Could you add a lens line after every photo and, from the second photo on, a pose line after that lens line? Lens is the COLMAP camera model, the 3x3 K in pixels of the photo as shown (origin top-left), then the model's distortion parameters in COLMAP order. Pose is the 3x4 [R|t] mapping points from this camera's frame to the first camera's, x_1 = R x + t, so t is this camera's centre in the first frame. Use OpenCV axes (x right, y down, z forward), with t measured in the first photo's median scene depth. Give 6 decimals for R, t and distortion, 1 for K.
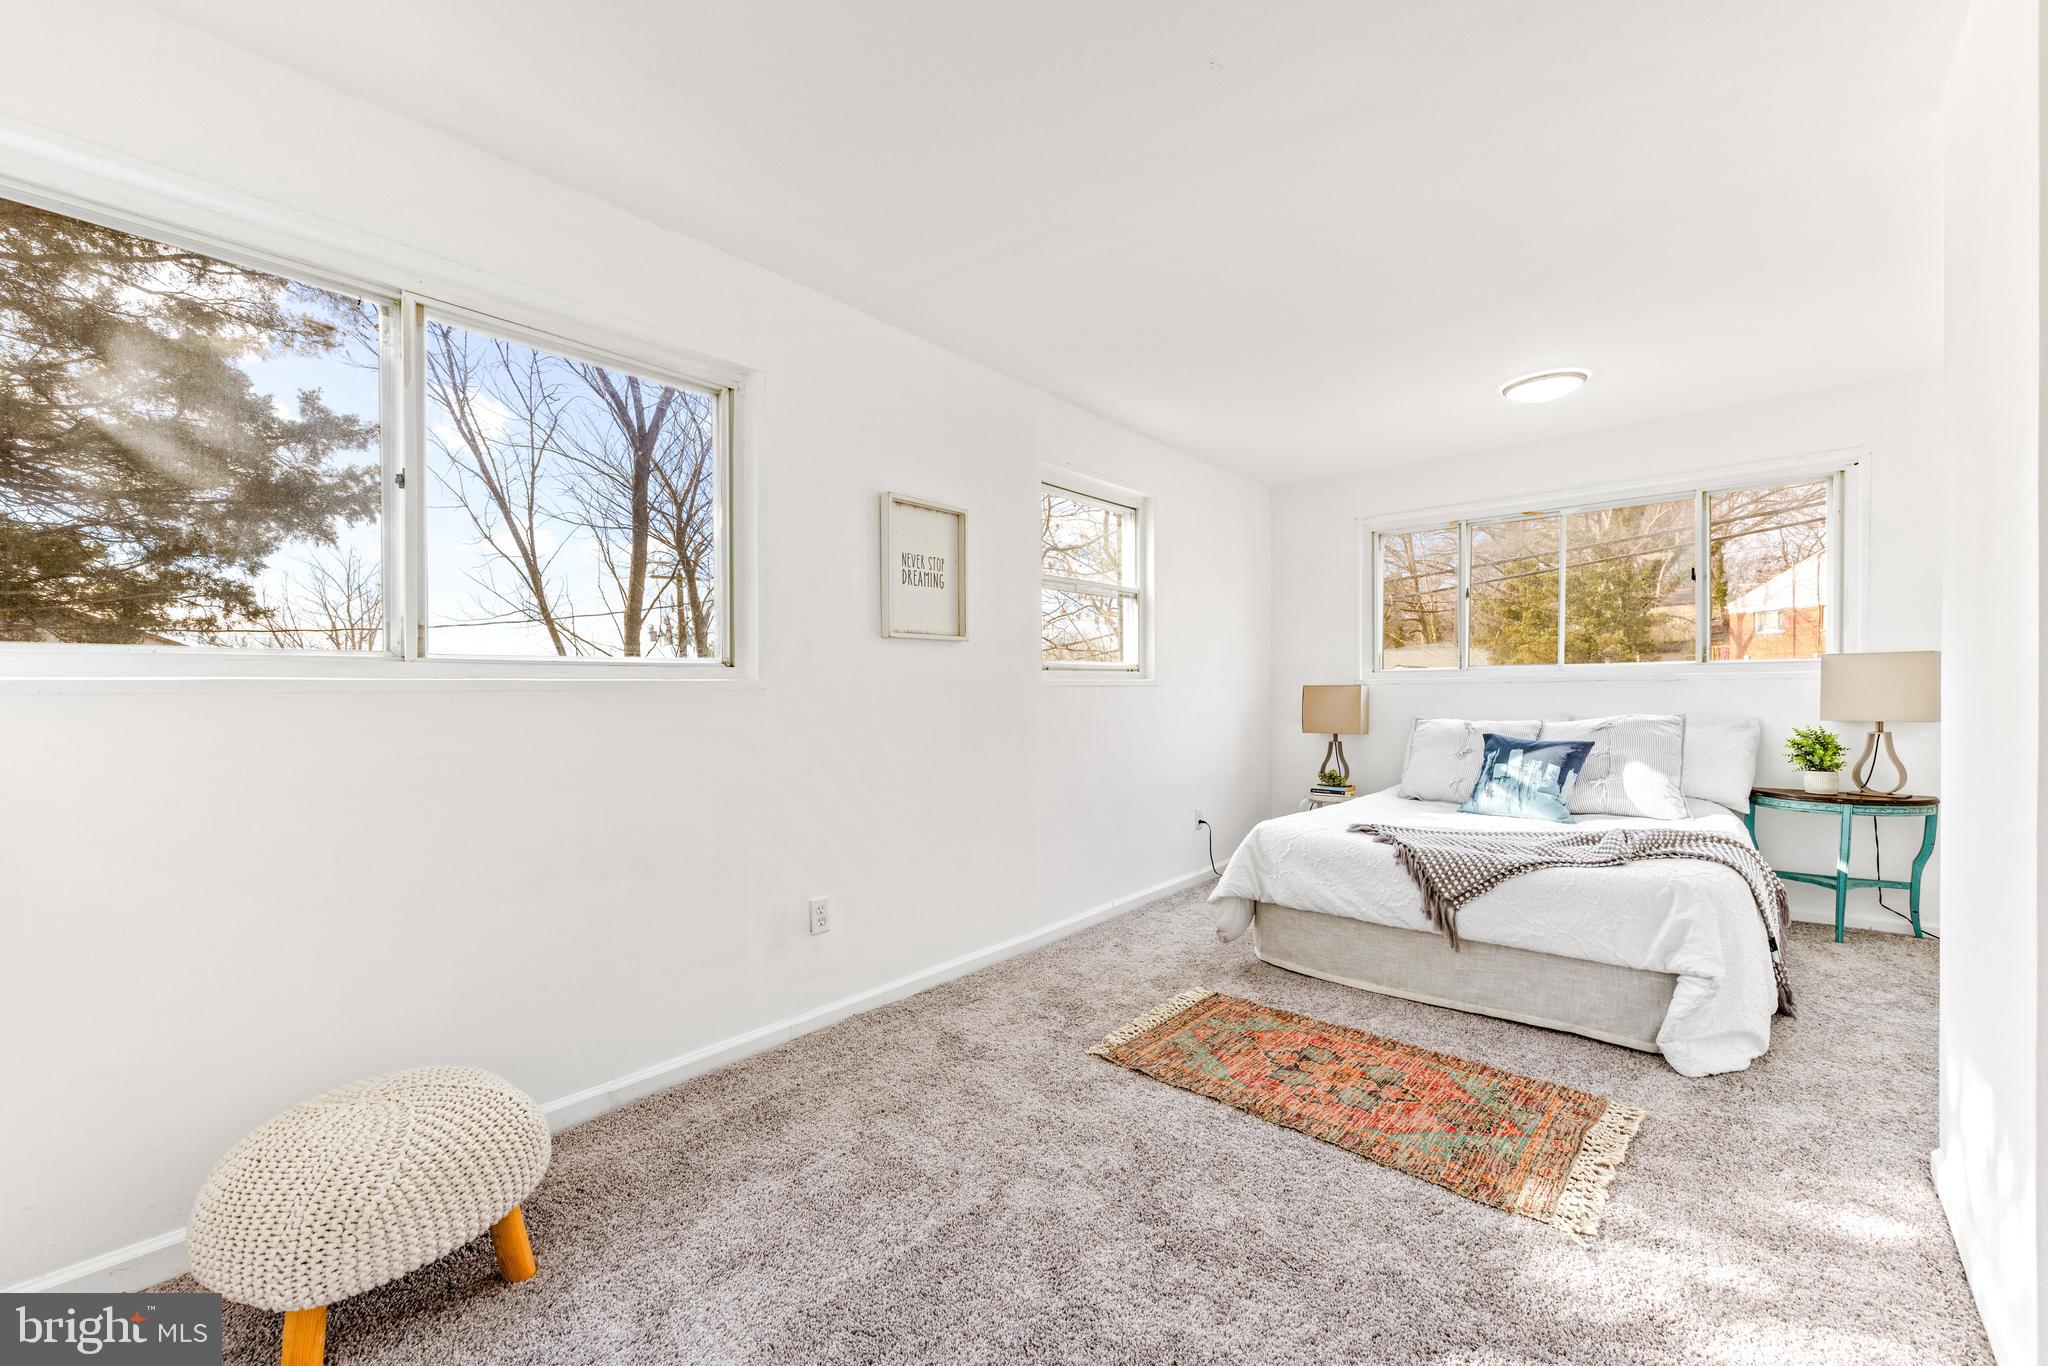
lens RADIAL K [[832.6, 0, 1004.4], [0, 832.6, 700.1], [0, 0, 1]] dist [-0.004955, 0.000658]
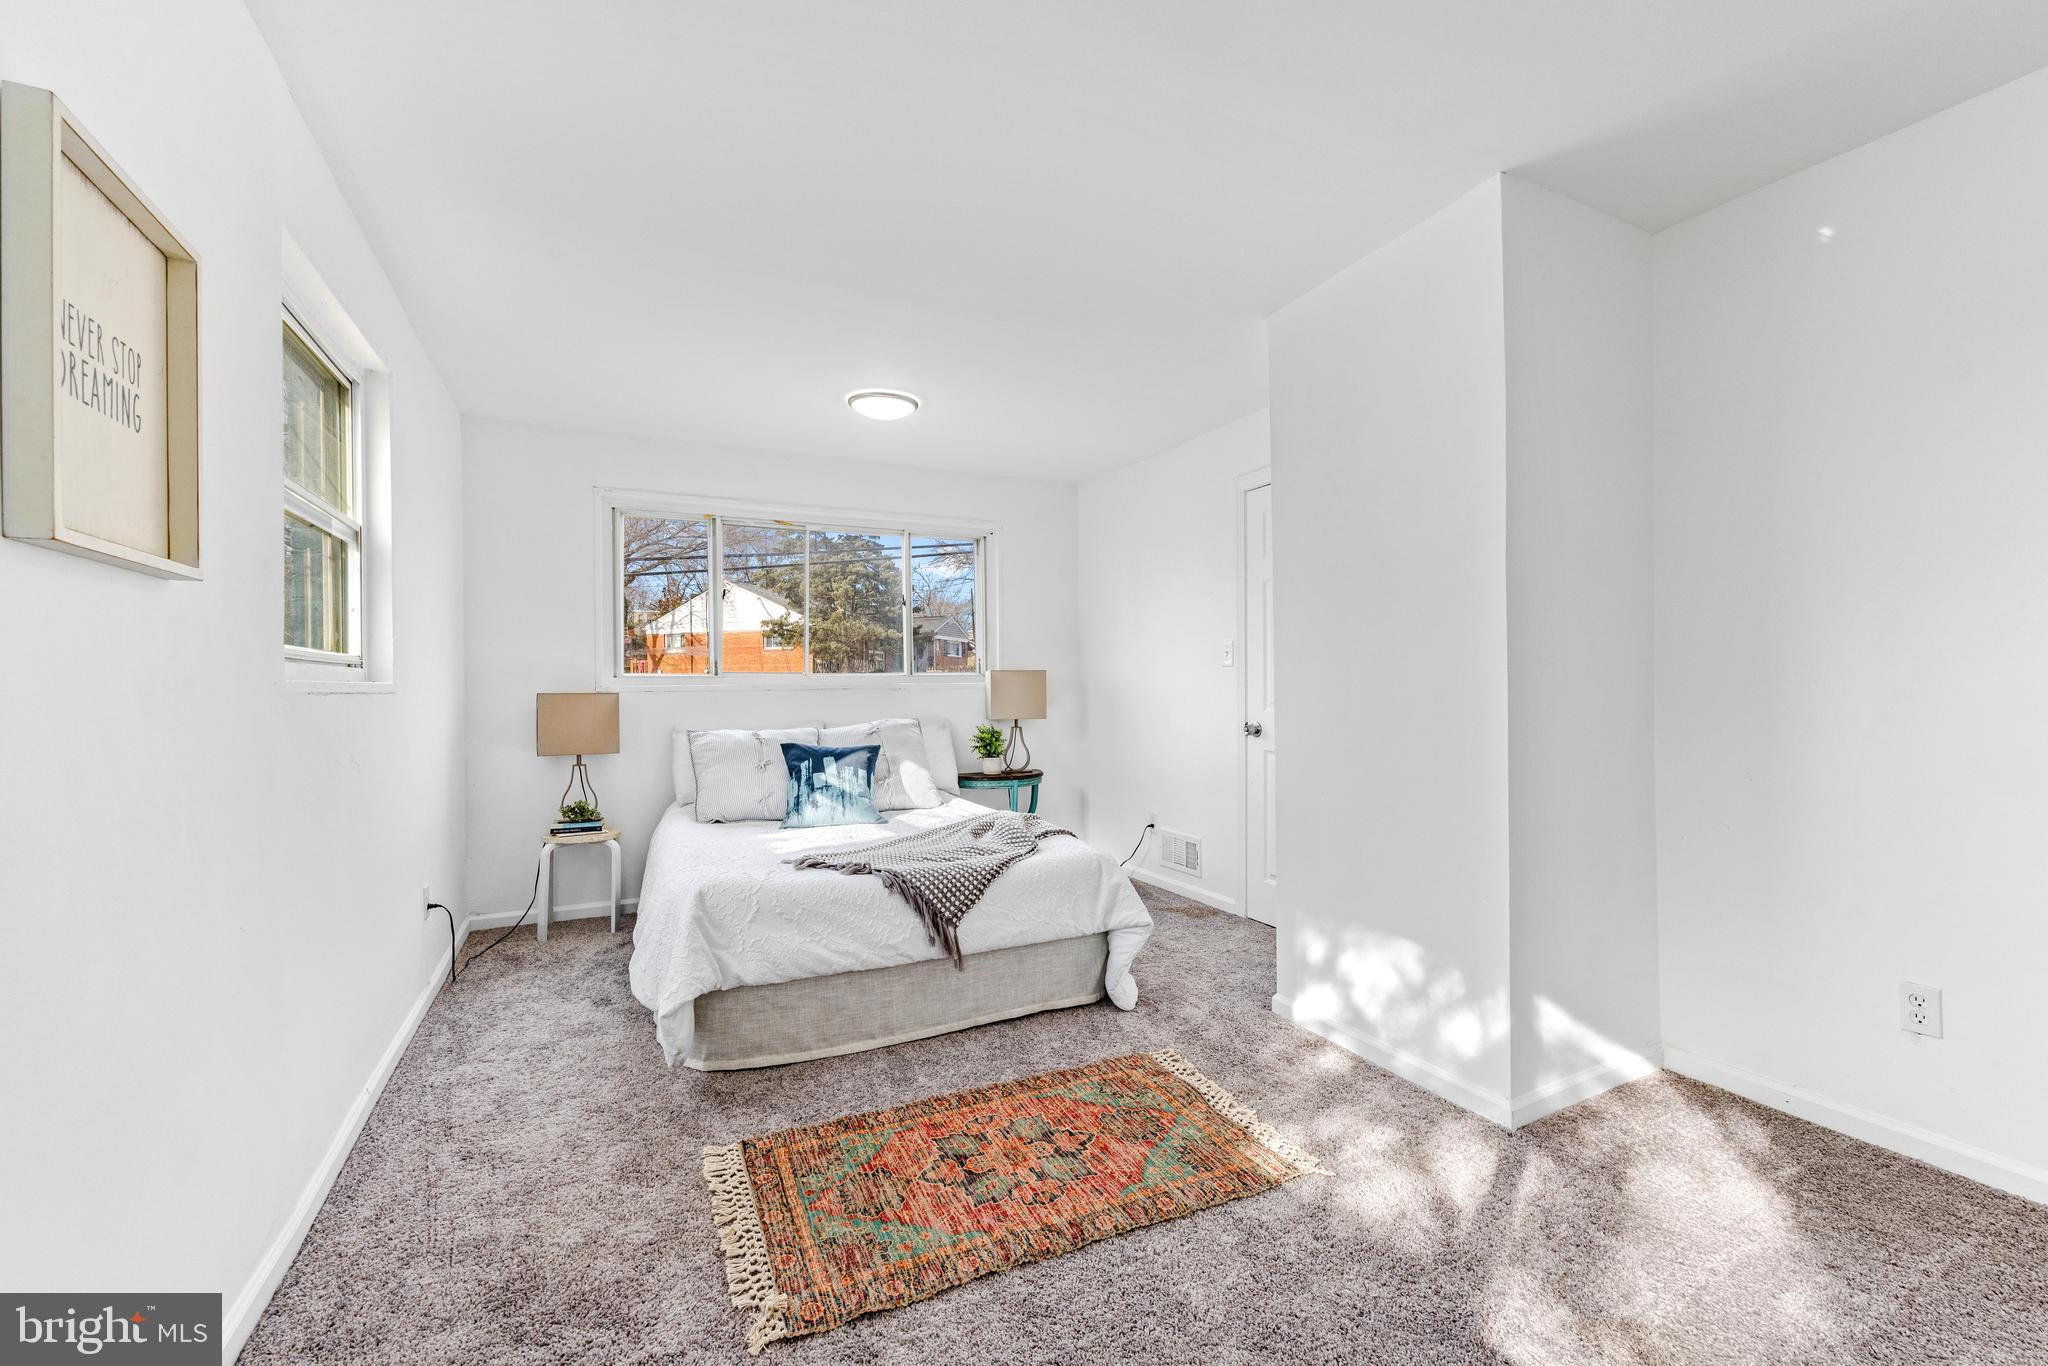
lens RADIAL K [[832.6, 0, 1045.2], [0, 832.6, 685.9], [0, 0, 1]] dist [-0.004955, 0.000658]
pose [[0.367238, 0.010049, 0.930073, -0.298326], [0.017072, 0.999700, -0.017542, -0.006418], [-0.929970, 0.022320, 0.366956, 0.520336]]
